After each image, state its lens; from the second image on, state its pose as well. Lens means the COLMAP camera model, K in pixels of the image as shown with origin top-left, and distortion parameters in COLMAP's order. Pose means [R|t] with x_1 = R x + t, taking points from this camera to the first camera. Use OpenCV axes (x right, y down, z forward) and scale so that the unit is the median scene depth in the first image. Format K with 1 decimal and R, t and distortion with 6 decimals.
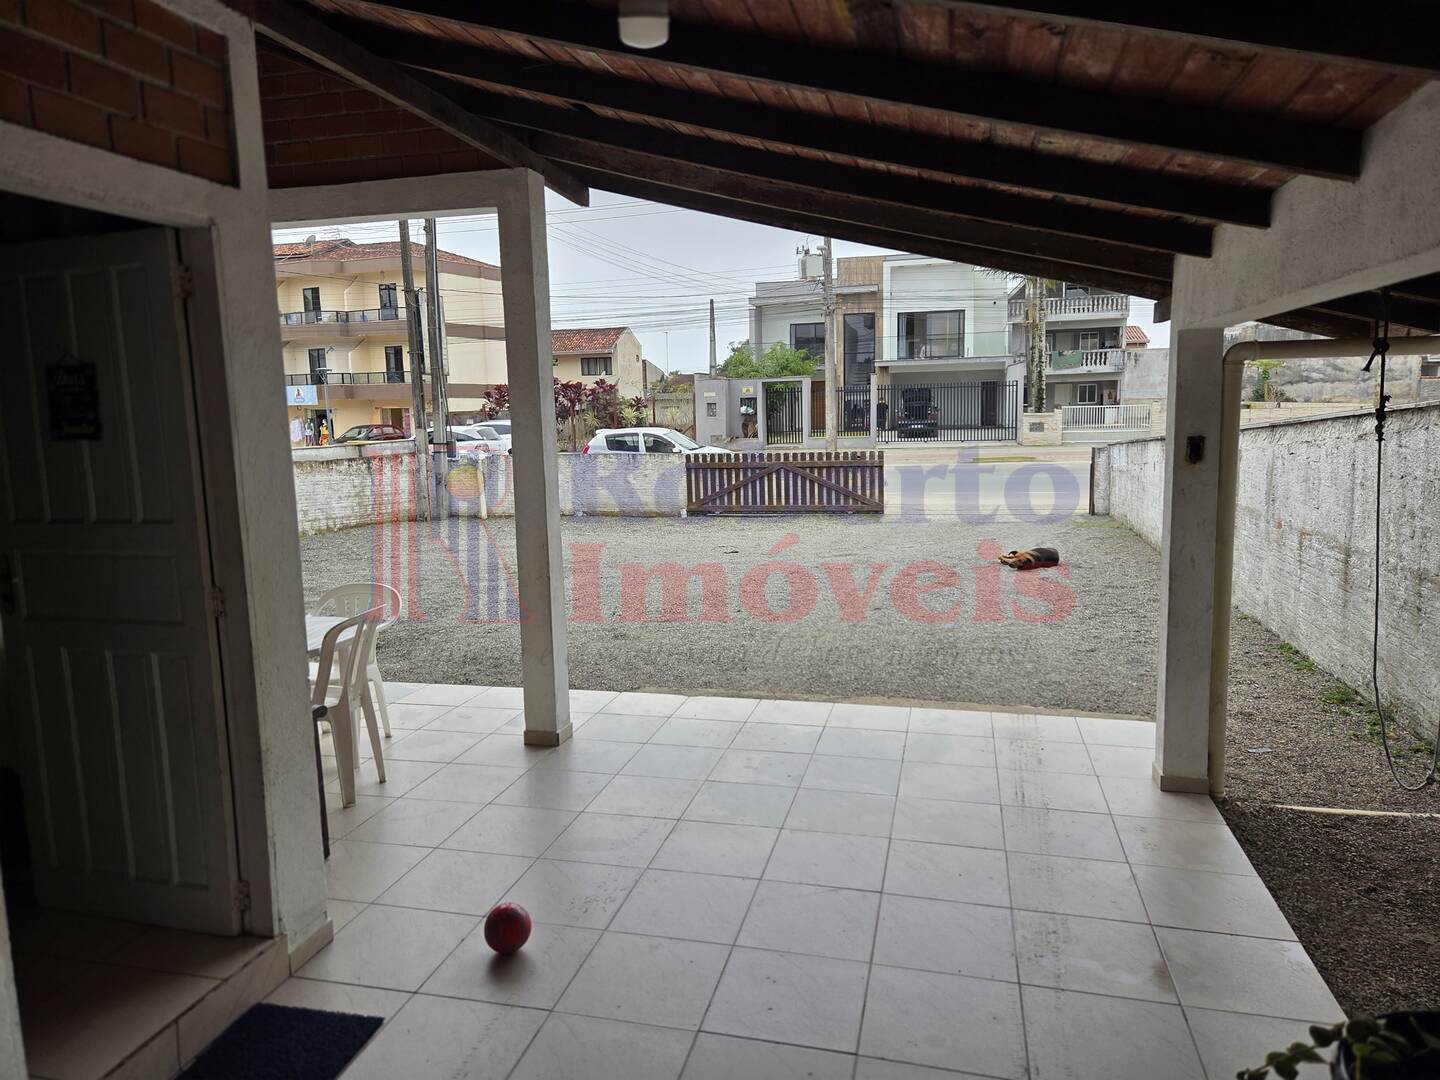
lens RADIAL K [[960.4, 0, 721.6], [0, 960.4, 541.4], [0, 0, 1]] dist [0.072598, -0.055958]
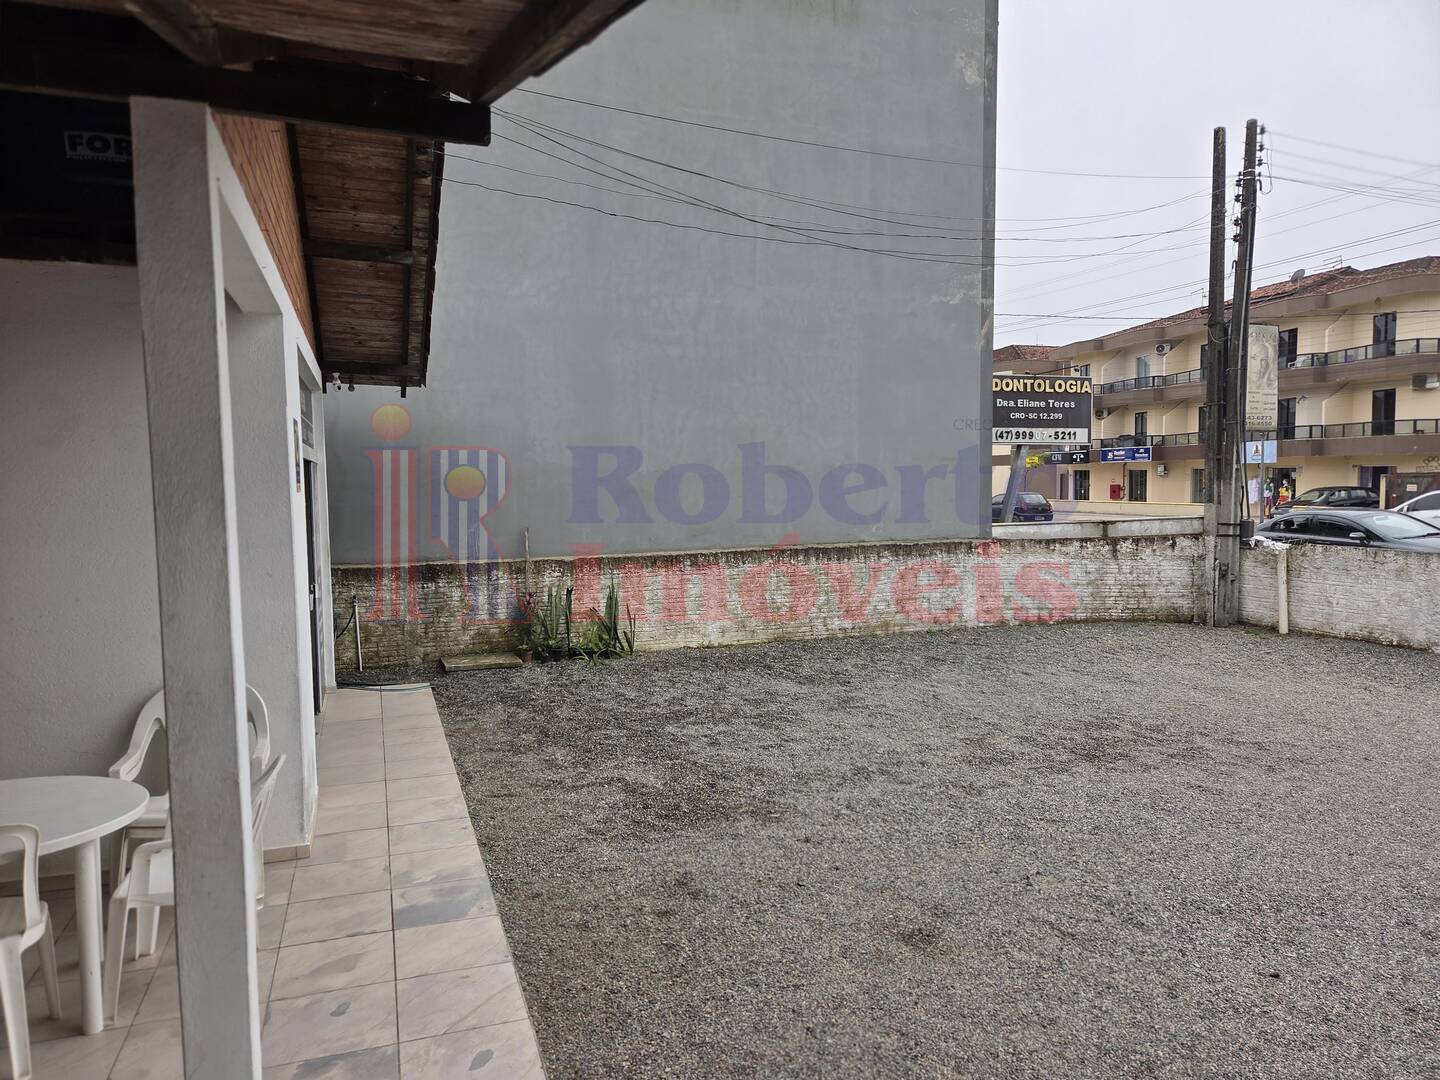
lens RADIAL K [[960.4, 0, 708.9], [0, 960.4, 545.7], [0, 0, 1]] dist [0.072598, -0.055958]
pose [[0.541530, 0.076614, -0.837183, 0.049147], [-0.117902, 0.992918, 0.014602, -0.020254], [0.832373, 0.090798, 0.546728, 0.108802]]
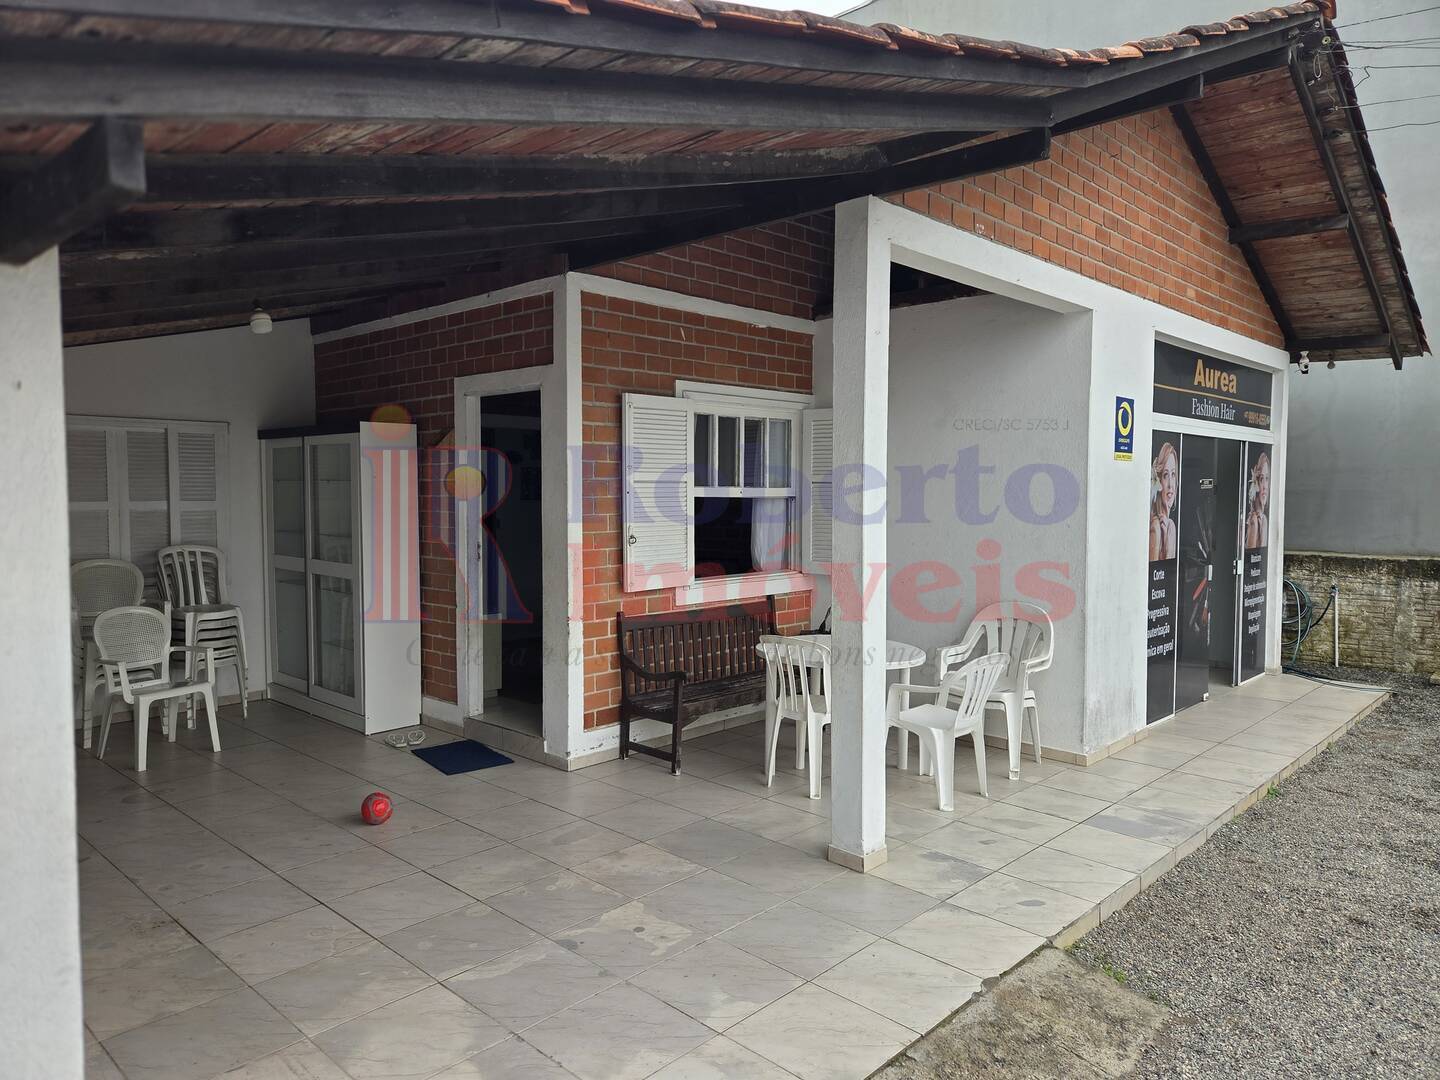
lens RADIAL K [[960.4, 0, 707.9], [0, 960.4, 535.3], [0, 0, 1]] dist [0.072598, -0.055958]
pose [[-0.499317, 0.066296, -0.863879, 0.072320], [-0.112137, 0.983737, 0.140309, -0.021401], [0.859132, 0.166932, -0.483763, 0.151990]]
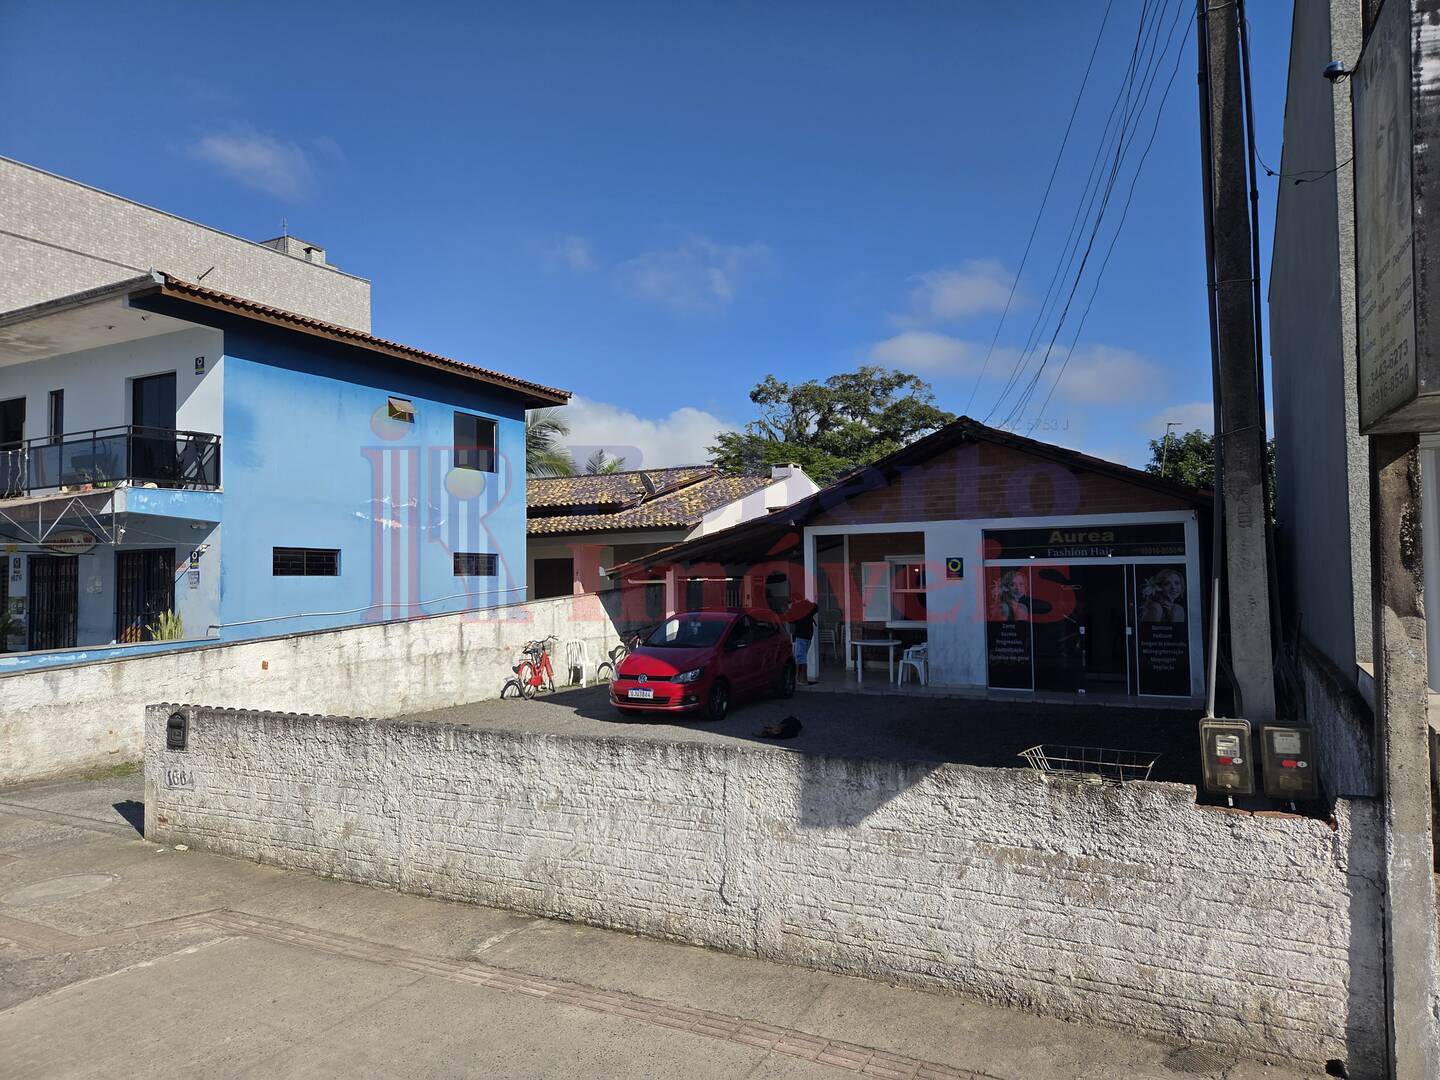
lens RADIAL K [[960.4, 0, 727.4], [0, 960.4, 541.6], [0, 0, 1]] dist [0.072598, -0.055958]
pose [[-0.966543, 0.050700, 0.251445, -0.097179], [0.075047, 0.993272, 0.088199, -0.077048], [-0.245281, 0.104118, -0.963845, 0.538276]]
